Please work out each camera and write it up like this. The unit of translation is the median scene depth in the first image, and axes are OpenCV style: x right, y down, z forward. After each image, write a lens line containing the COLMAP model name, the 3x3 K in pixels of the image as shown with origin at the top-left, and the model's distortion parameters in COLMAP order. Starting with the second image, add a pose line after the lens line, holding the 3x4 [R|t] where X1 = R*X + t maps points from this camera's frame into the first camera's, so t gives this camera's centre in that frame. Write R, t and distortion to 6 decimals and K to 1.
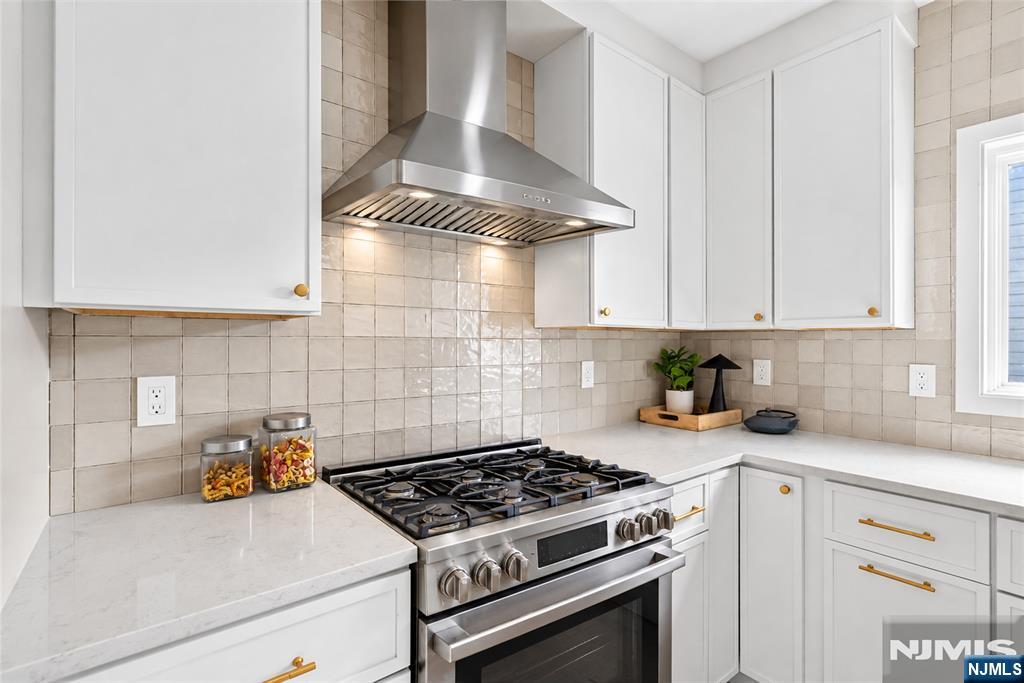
lens RADIAL K [[482.2, 0, 512.0], [0, 482.2, 341.5], [0, 0, 1]] dist [-0.000082, -0.000061]
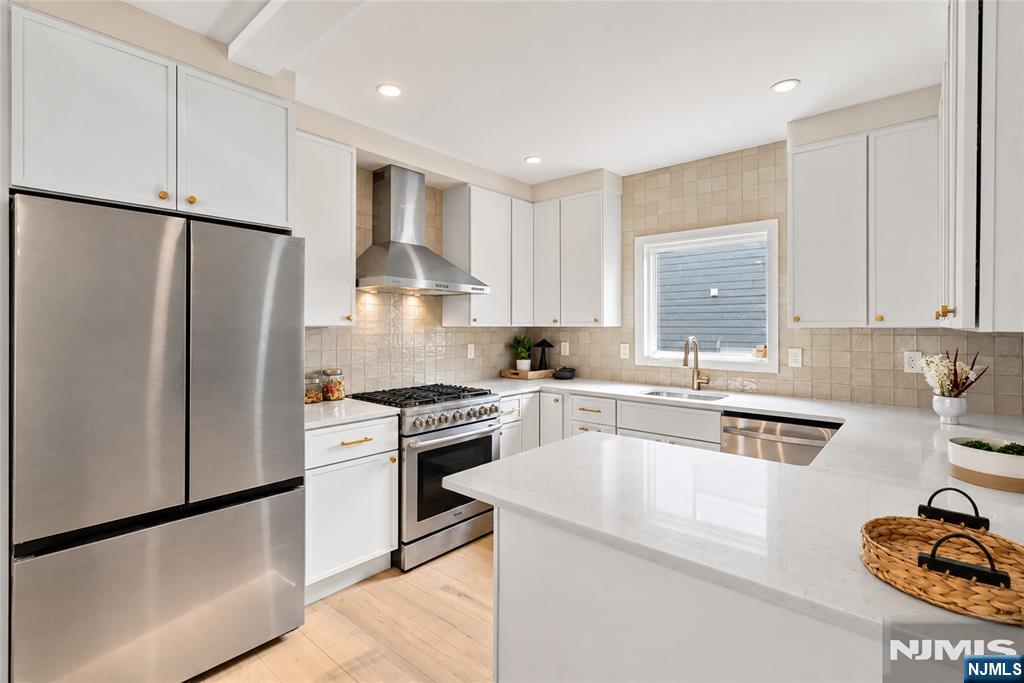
lens RADIAL K [[462.9, 0, 533.0], [0, 462.9, 324.5], [0, 0, 1]] dist [0.000086, -0.000104]
pose [[0.971295, -0.003353, 0.237854, -0.038385], [0.003511, 0.999994, -0.000239, -0.038420], [-0.237852, 0.001067, 0.971301, -0.911051]]
